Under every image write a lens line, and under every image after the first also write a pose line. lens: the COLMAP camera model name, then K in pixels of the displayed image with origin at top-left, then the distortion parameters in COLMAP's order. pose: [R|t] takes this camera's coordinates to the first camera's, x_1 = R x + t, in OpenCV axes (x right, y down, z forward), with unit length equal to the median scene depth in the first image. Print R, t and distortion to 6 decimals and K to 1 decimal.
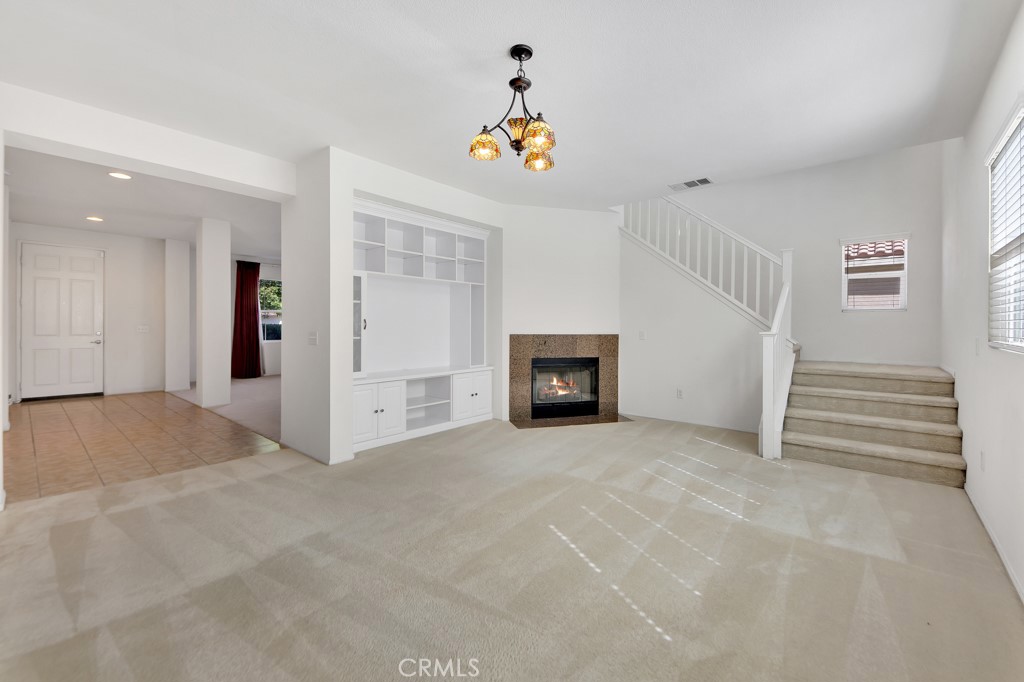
lens RADIAL K [[424.5, 0, 515.7], [0, 424.5, 328.7], [0, 0, 1]] dist [0.005850, 0.000178]
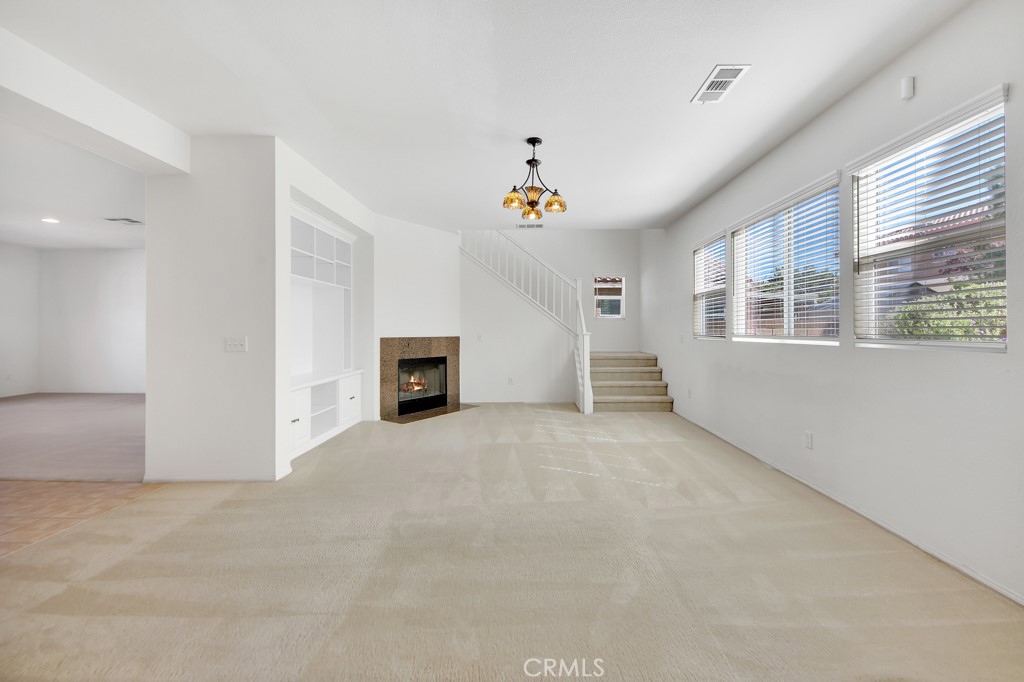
lens RADIAL K [[440.3, 0, 514.9], [0, 440.3, 326.1], [0, 0, 1]] dist [0.000723, 0.000084]
pose [[0.766879, 0.000468, 0.641792, -0.457731], [0.009662, 0.999878, -0.012274, 0.001326], [-0.641719, 0.015614, 0.766781, -0.049072]]
